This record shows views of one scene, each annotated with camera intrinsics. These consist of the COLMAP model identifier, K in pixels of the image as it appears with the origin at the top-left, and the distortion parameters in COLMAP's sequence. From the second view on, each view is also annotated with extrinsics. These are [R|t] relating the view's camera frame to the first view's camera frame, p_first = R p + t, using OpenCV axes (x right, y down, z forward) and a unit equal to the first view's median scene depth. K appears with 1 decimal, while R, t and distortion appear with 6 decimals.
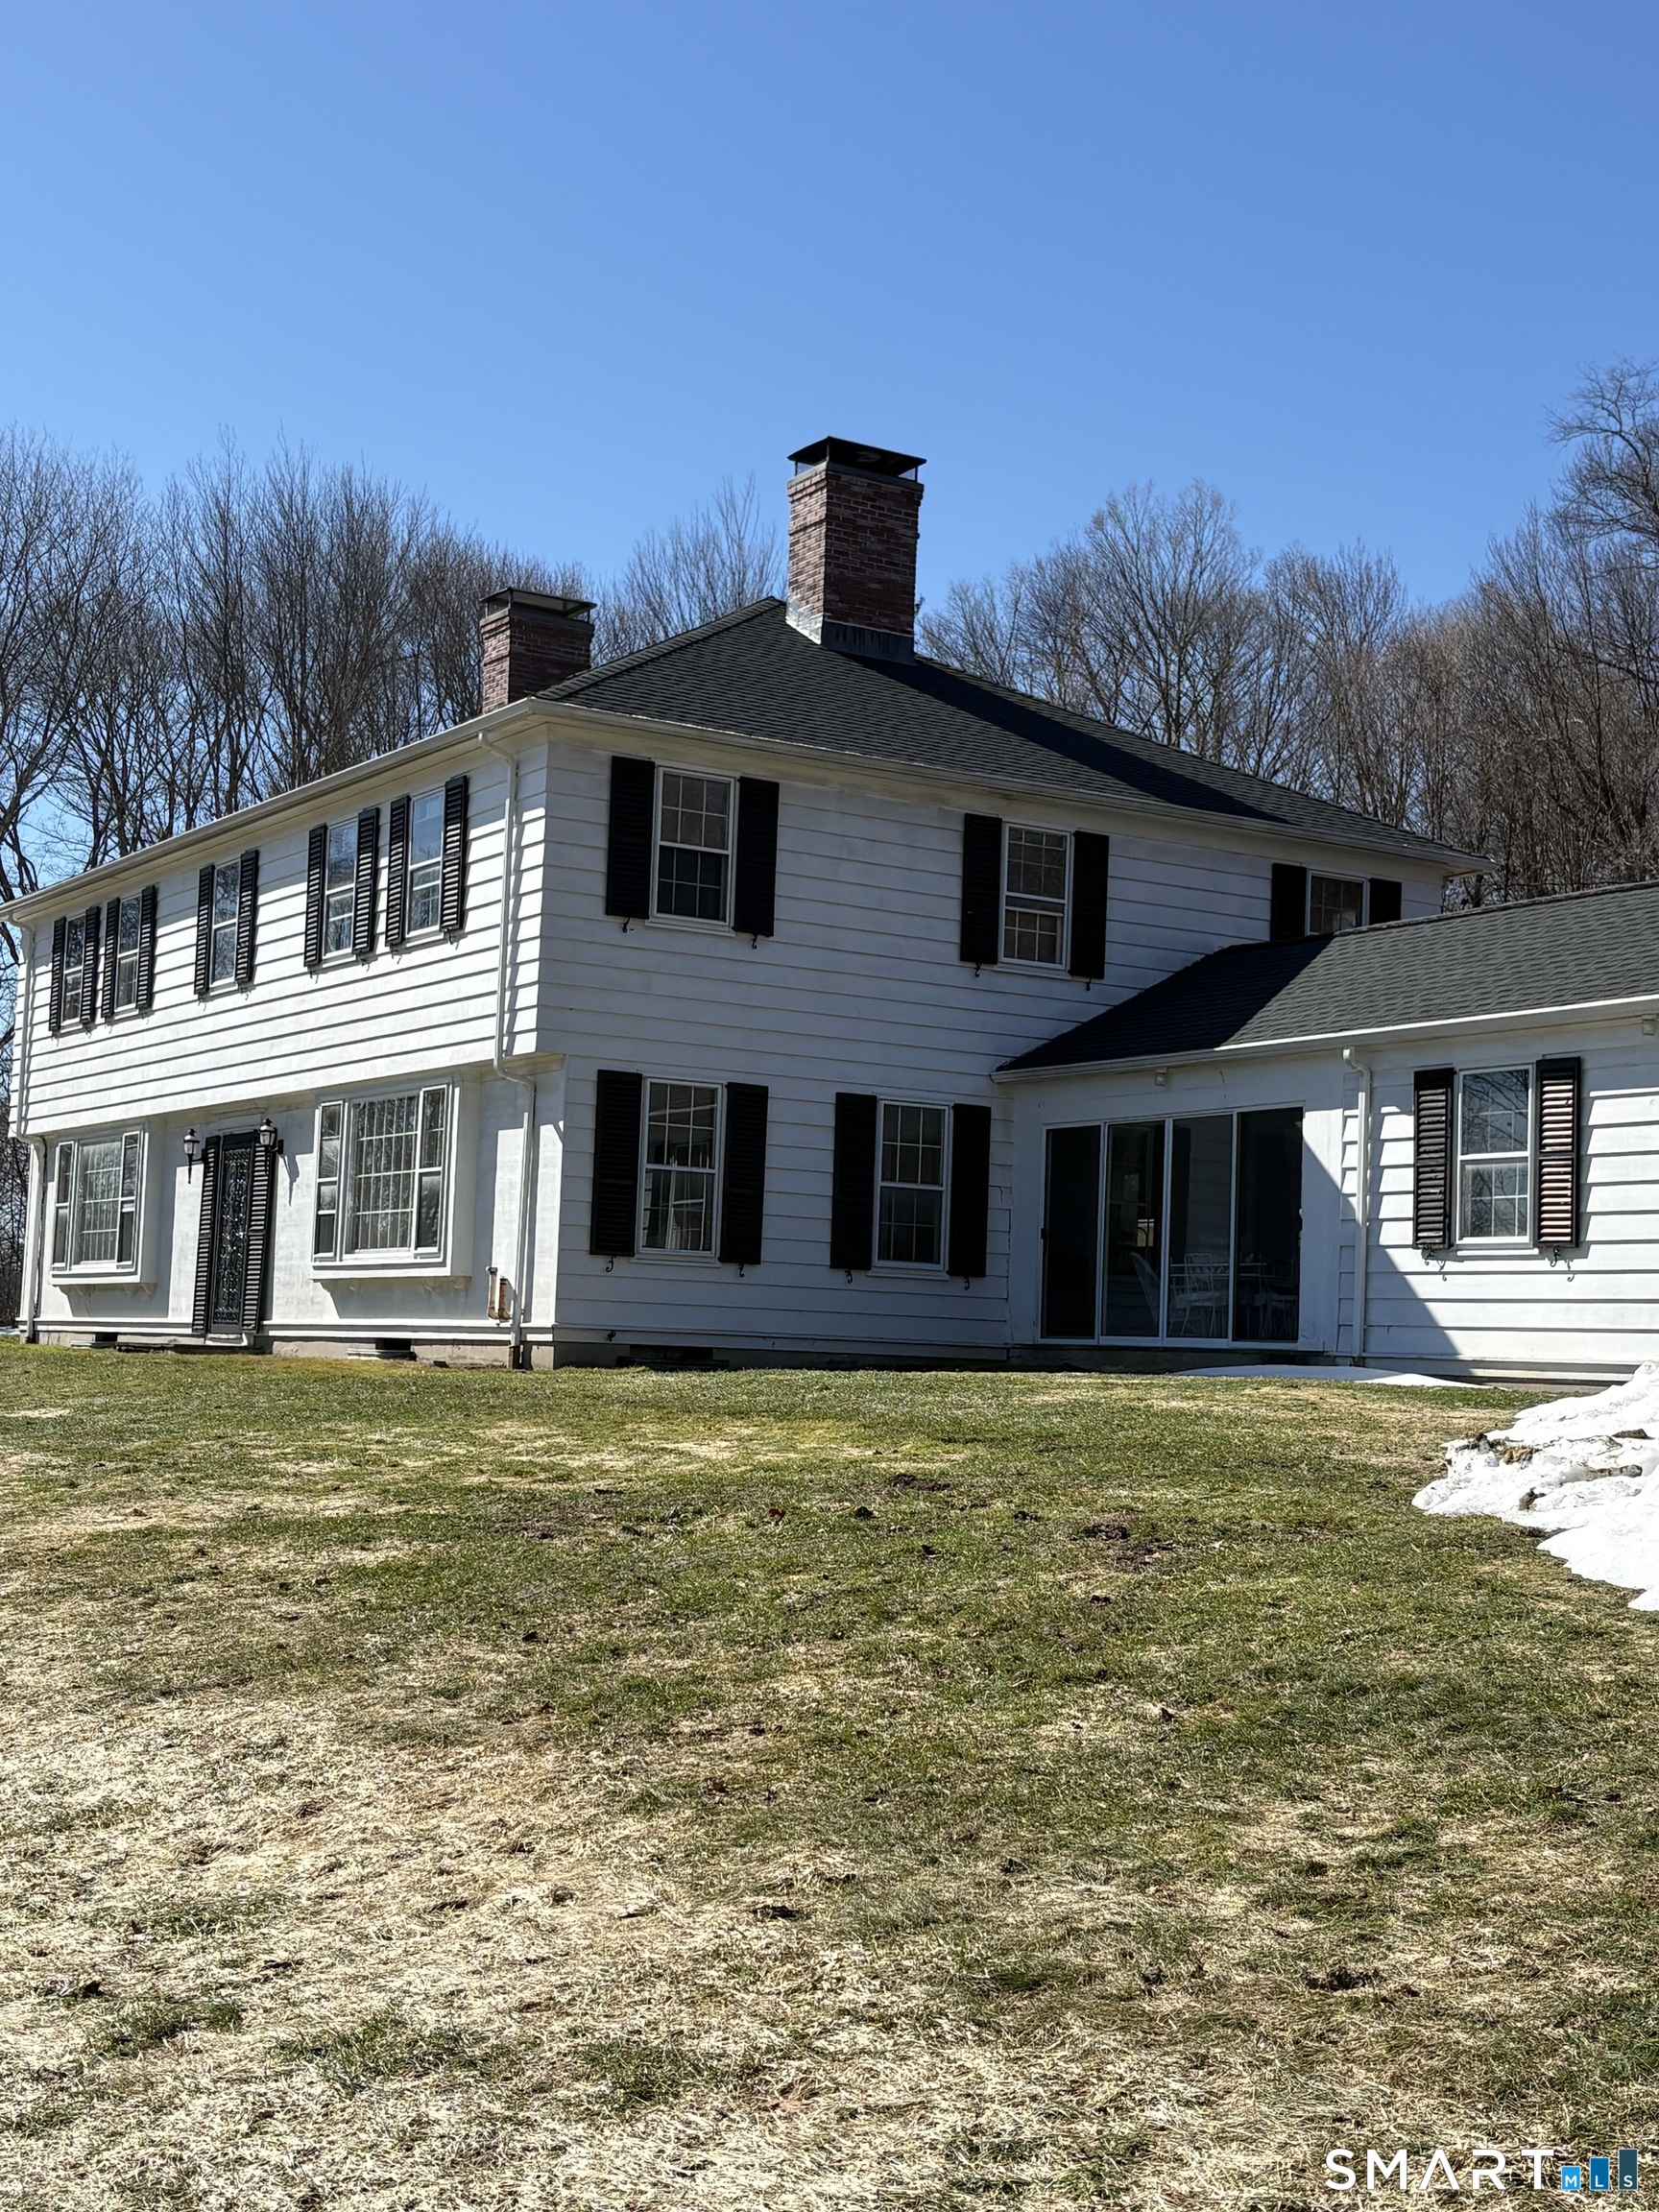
lens RADIAL K [[2903.7, 0, 829.5], [0, 2903.7, 1106.0], [0, 0, 1]] dist [-0.006617, -0.005950]
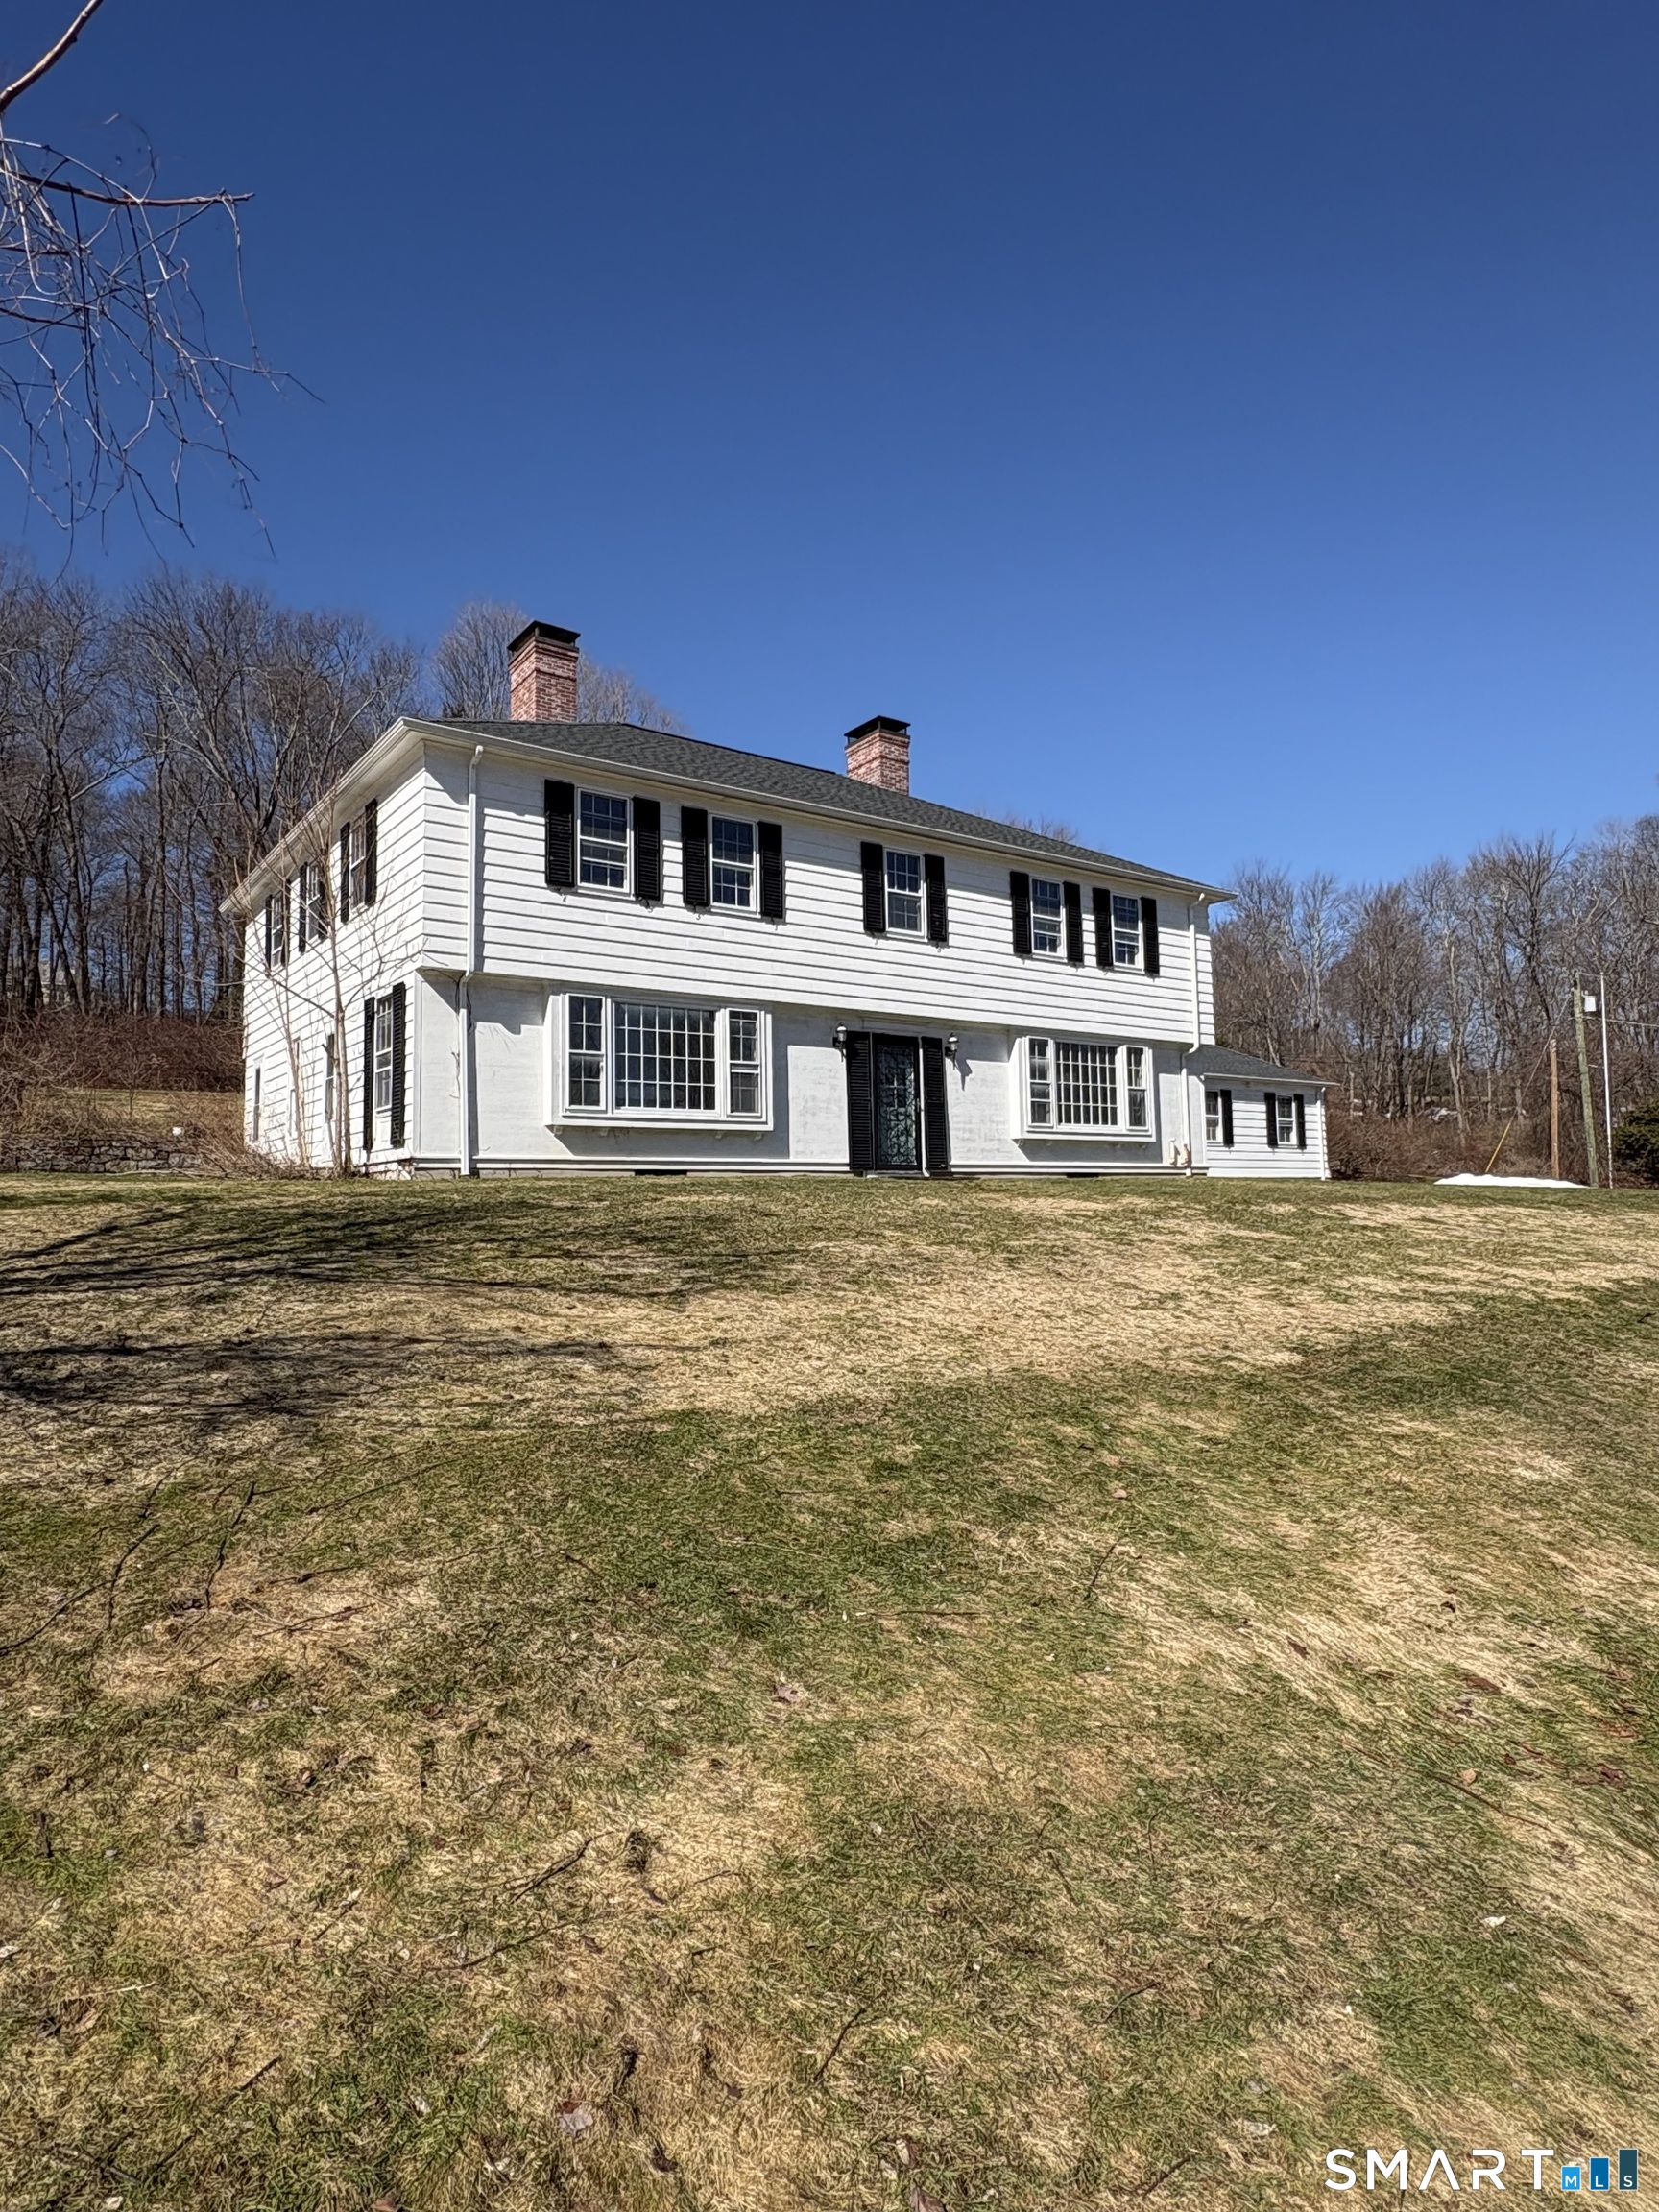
lens RADIAL K [[1283.7, 0, 829.5], [0, 1283.7, 1106.0], [0, 0, 1]] dist [0.000360, 0.000008]
pose [[-0.059832, 0.065160, 0.996079, -0.863263], [-0.058434, 0.995927, -0.068660, 0.094119], [-0.996497, -0.062313, -0.055781, 1.070872]]
